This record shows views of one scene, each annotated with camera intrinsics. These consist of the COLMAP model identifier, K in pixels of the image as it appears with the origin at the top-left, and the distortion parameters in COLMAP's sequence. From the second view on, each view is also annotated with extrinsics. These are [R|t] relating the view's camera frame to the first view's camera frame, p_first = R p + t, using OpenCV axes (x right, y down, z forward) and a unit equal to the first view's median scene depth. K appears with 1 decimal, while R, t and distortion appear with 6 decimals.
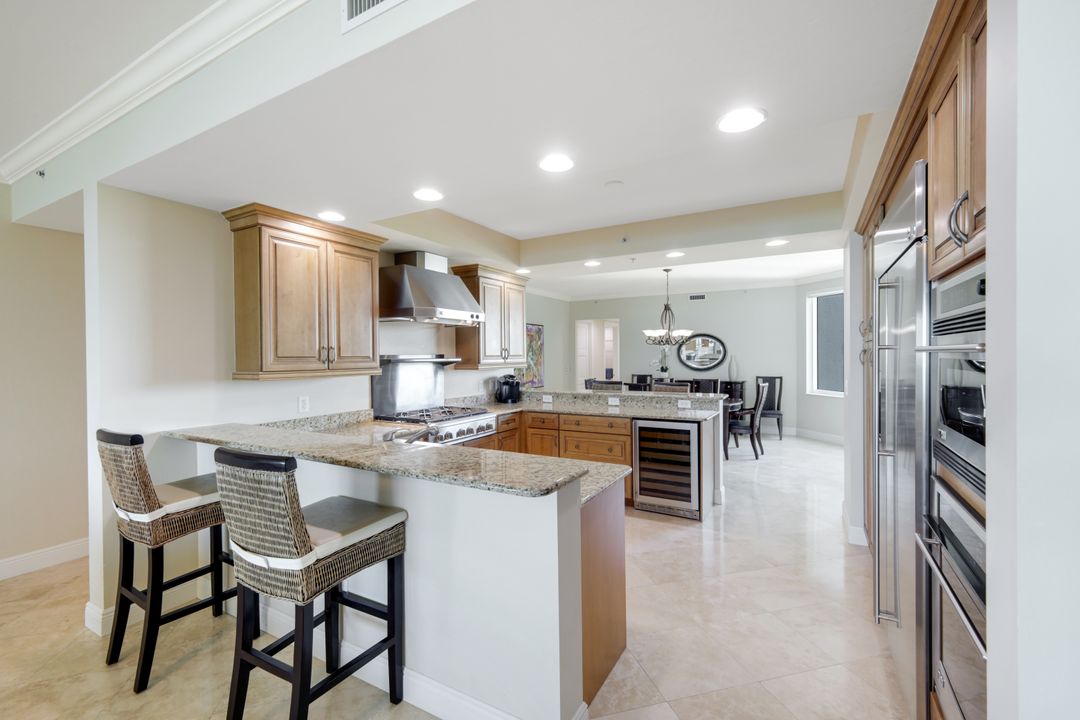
lens RADIAL K [[480.0, 0, 534.4], [0, 480.0, 359.9], [0, 0, 1]] dist [0.029474, 0.000988]
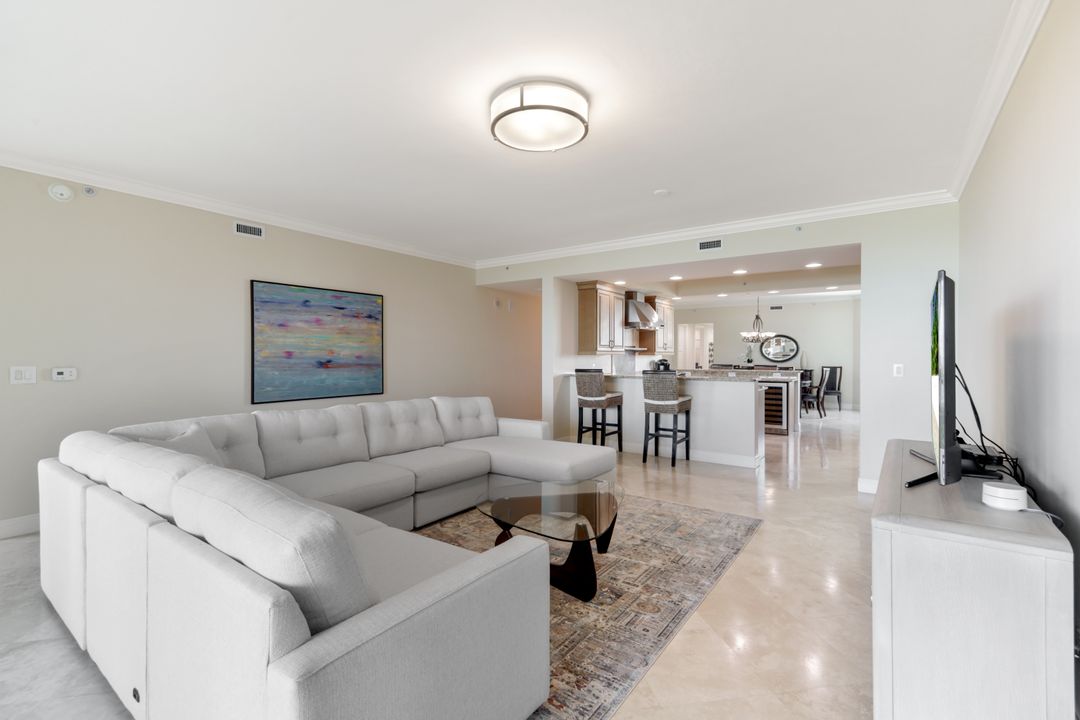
lens RADIAL K [[480.0, 0, 544.6], [0, 480.0, 354.2], [0, 0, 1]] dist [0.029474, 0.000988]
pose [[0.995425, 0.011265, -0.094877, -0.237352], [-0.012129, 0.999890, -0.008534, 0.025445], [0.094770, 0.009645, 0.995452, -0.543172]]
